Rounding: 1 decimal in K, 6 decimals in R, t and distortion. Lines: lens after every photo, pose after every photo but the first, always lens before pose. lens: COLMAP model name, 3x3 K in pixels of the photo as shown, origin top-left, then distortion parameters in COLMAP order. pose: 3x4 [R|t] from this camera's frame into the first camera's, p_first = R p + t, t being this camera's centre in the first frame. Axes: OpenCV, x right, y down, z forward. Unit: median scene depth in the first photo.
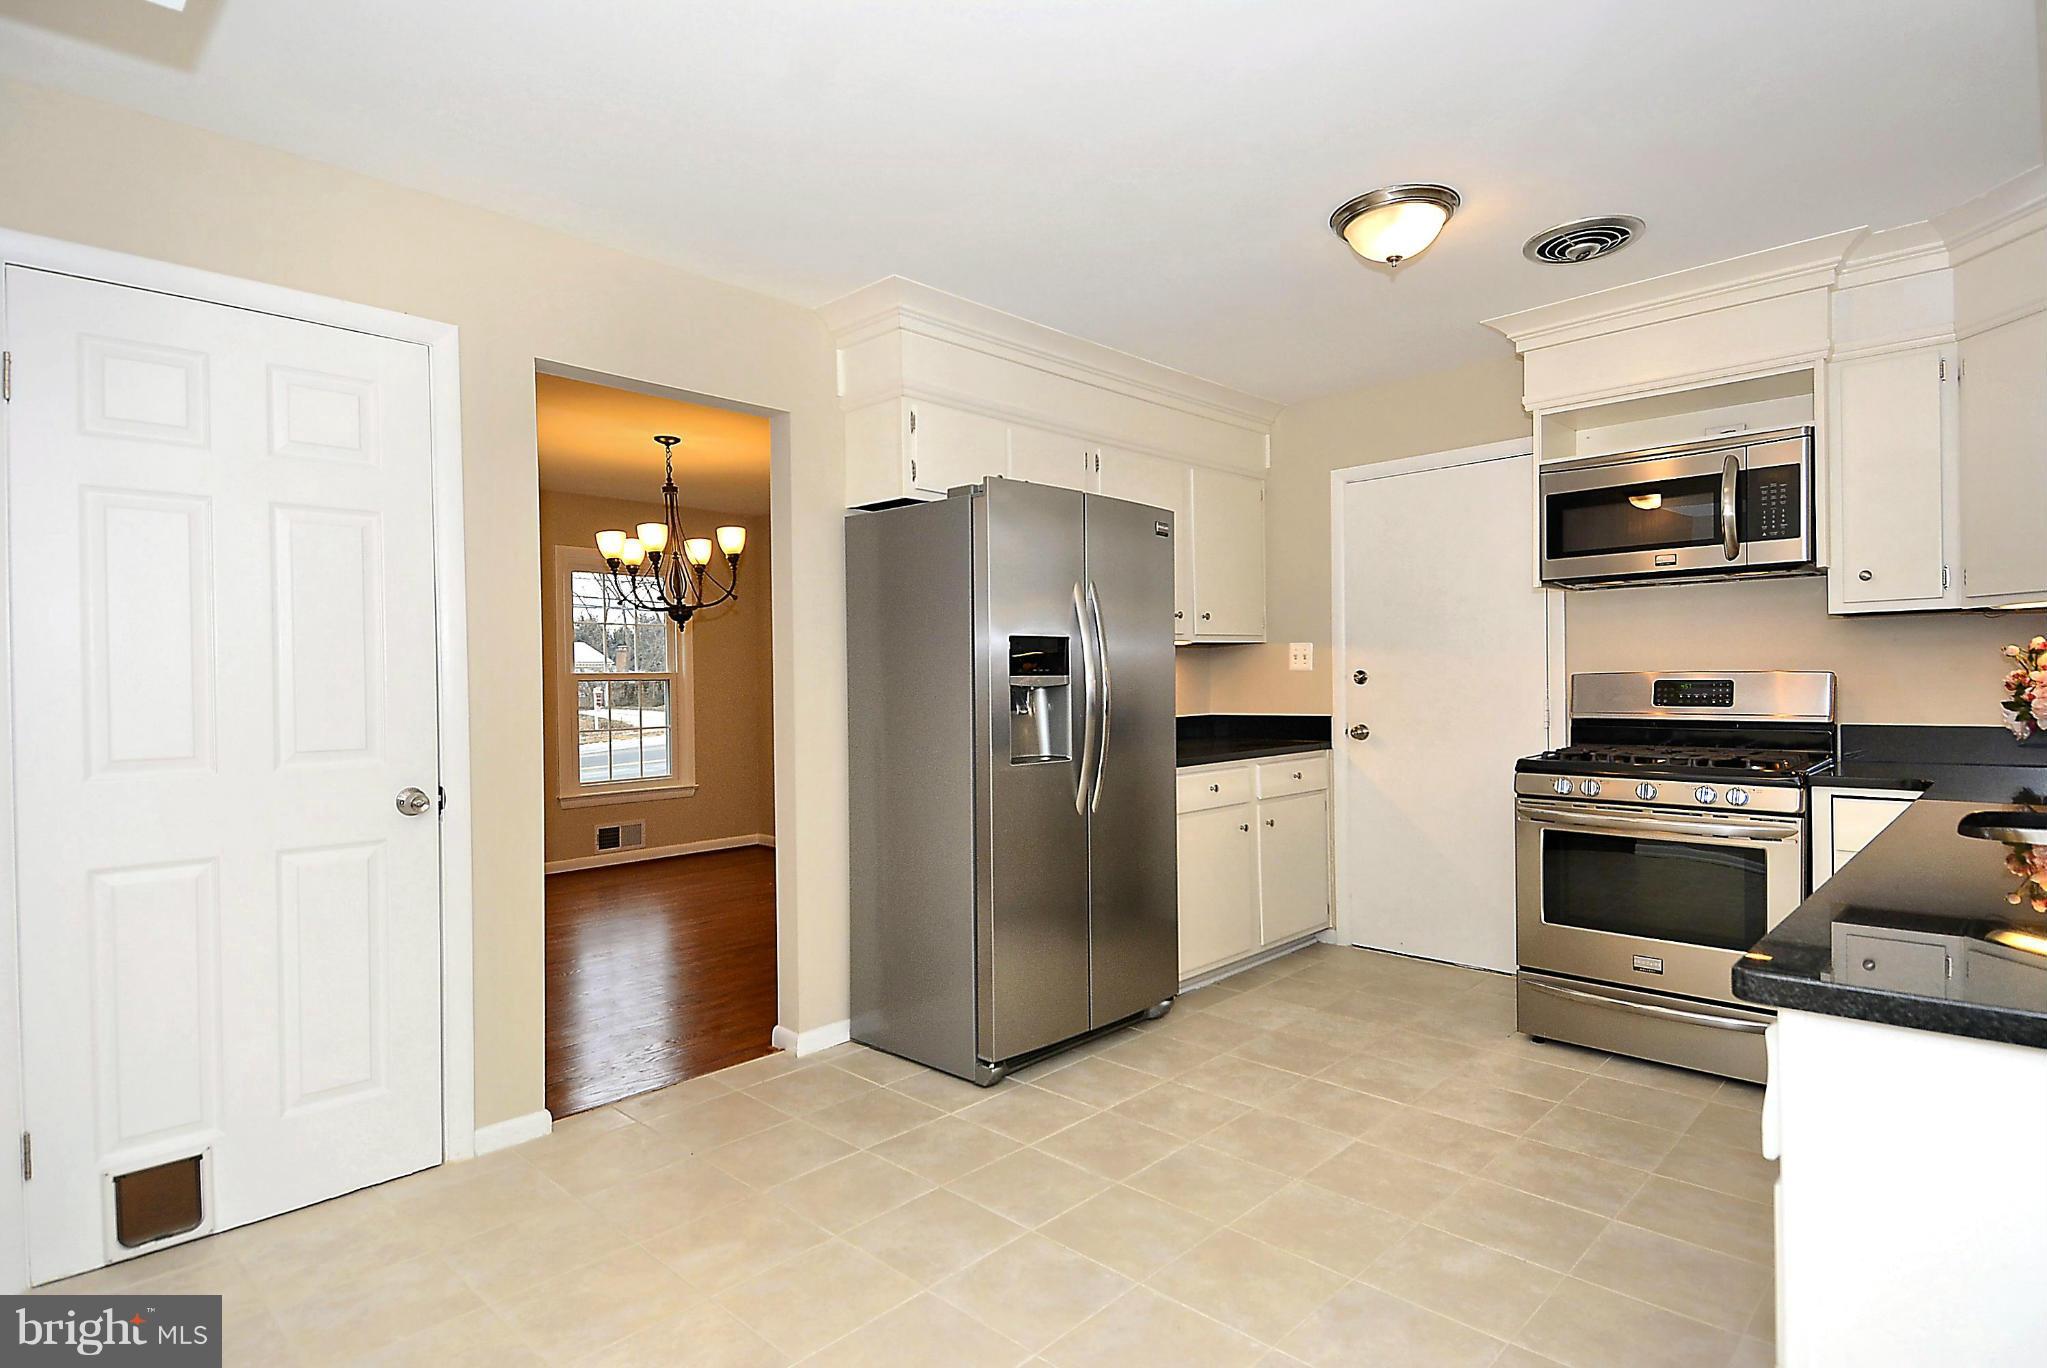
lens RADIAL K [[1088.0, 0, 1043.7], [0, 1088.0, 684.5], [0, 0, 1]] dist [0.027122, -0.002986]
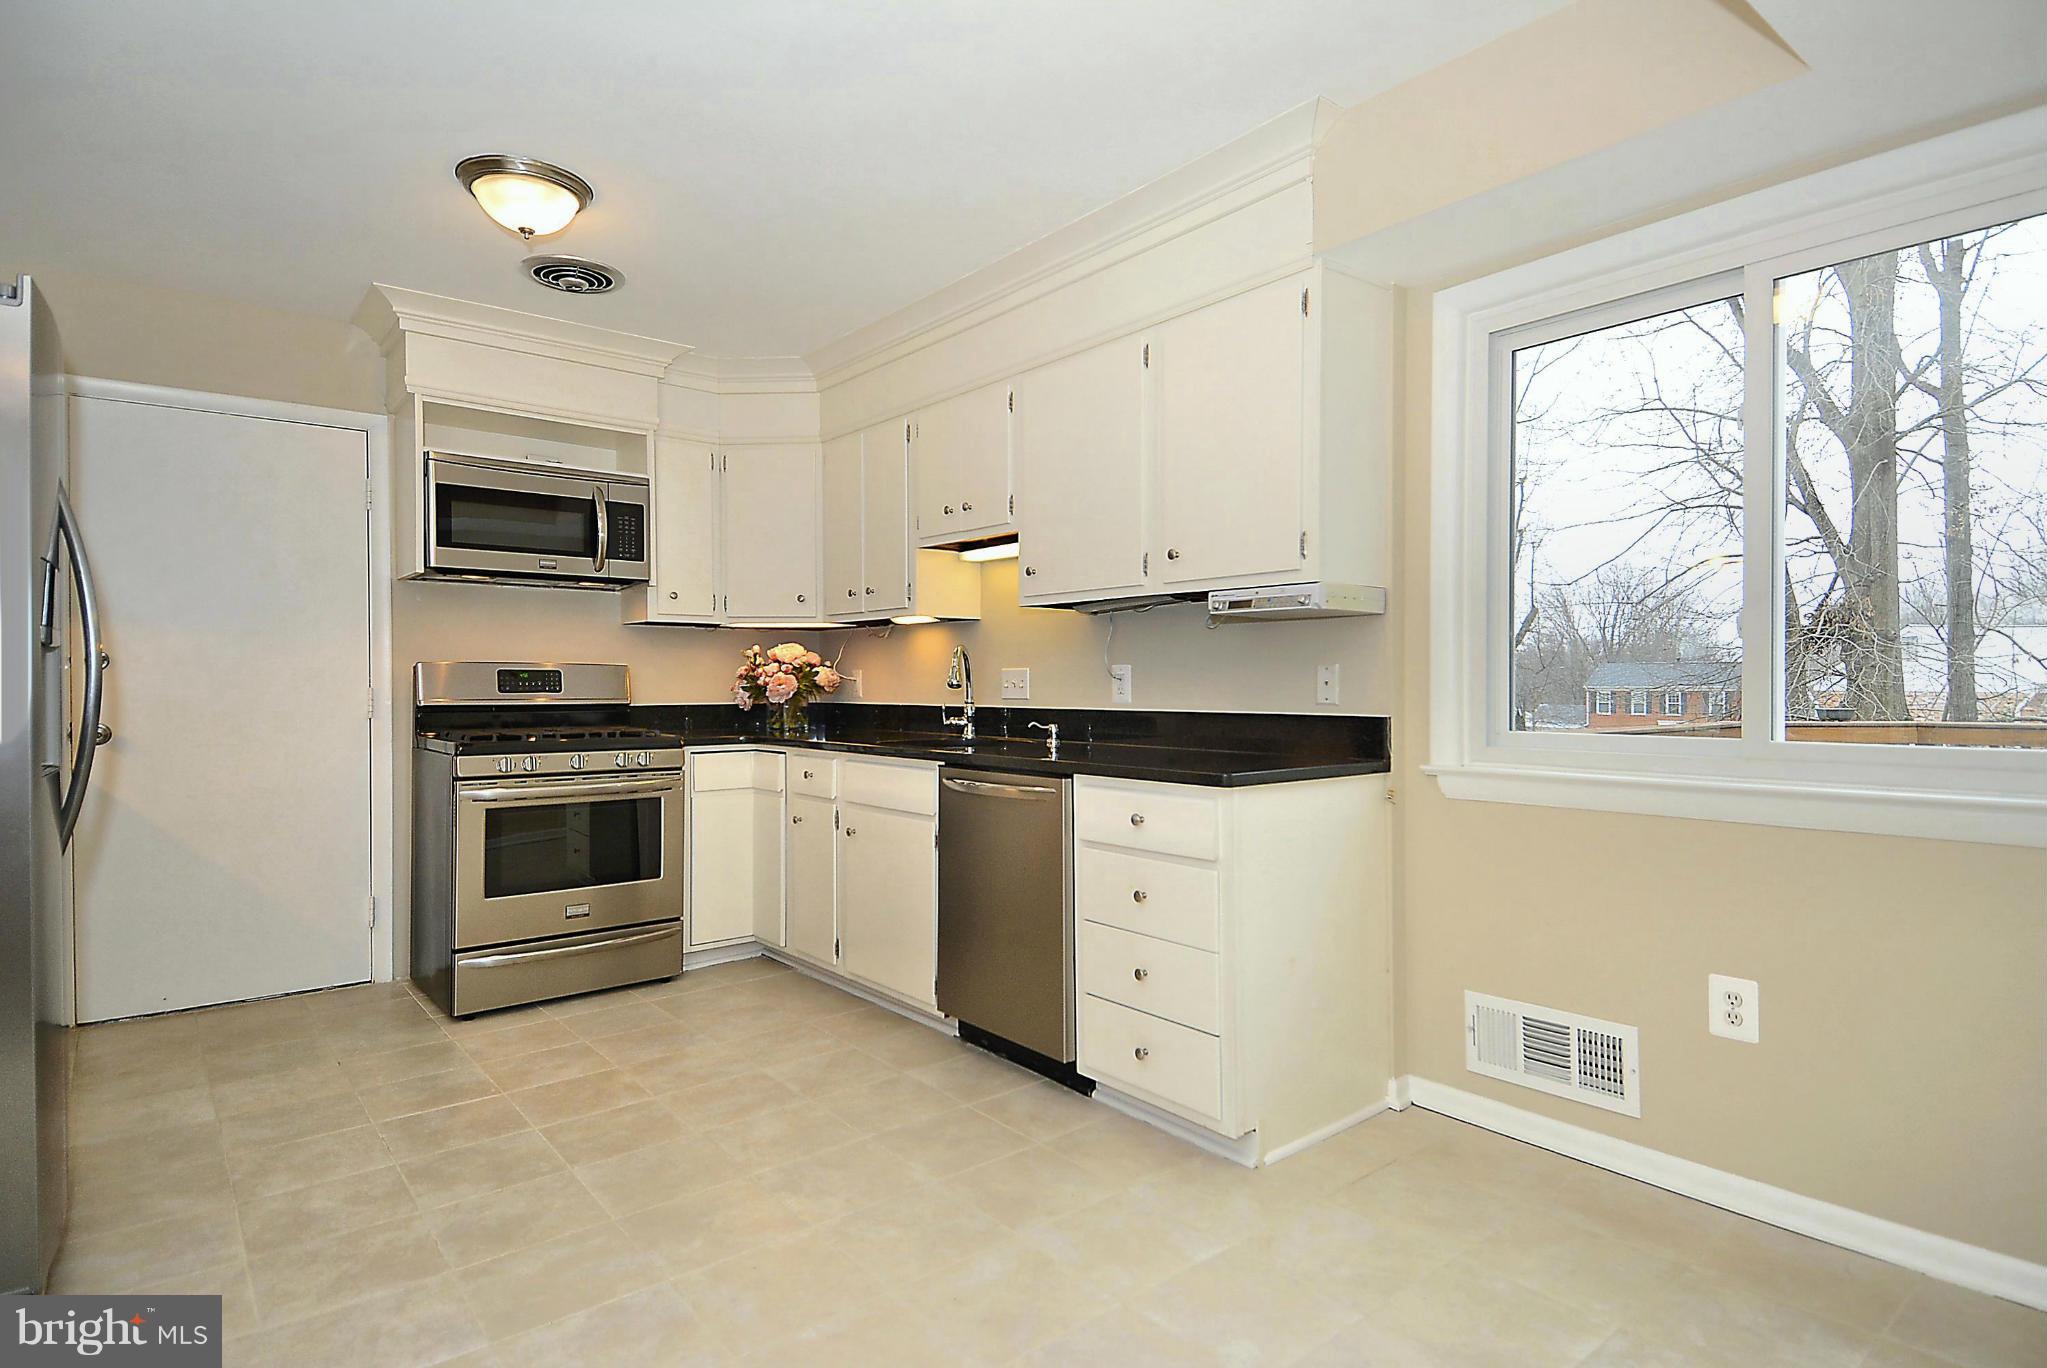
lens RADIAL K [[1088.0, 0, 1038.9], [0, 1088.0, 683.9], [0, 0, 1]] dist [0.027122, -0.002986]
pose [[0.104145, 0.014067, 0.994463, -0.545982], [0.007867, 0.999857, -0.014967, 0.035501], [-0.994531, 0.009382, 0.104020, 0.387972]]
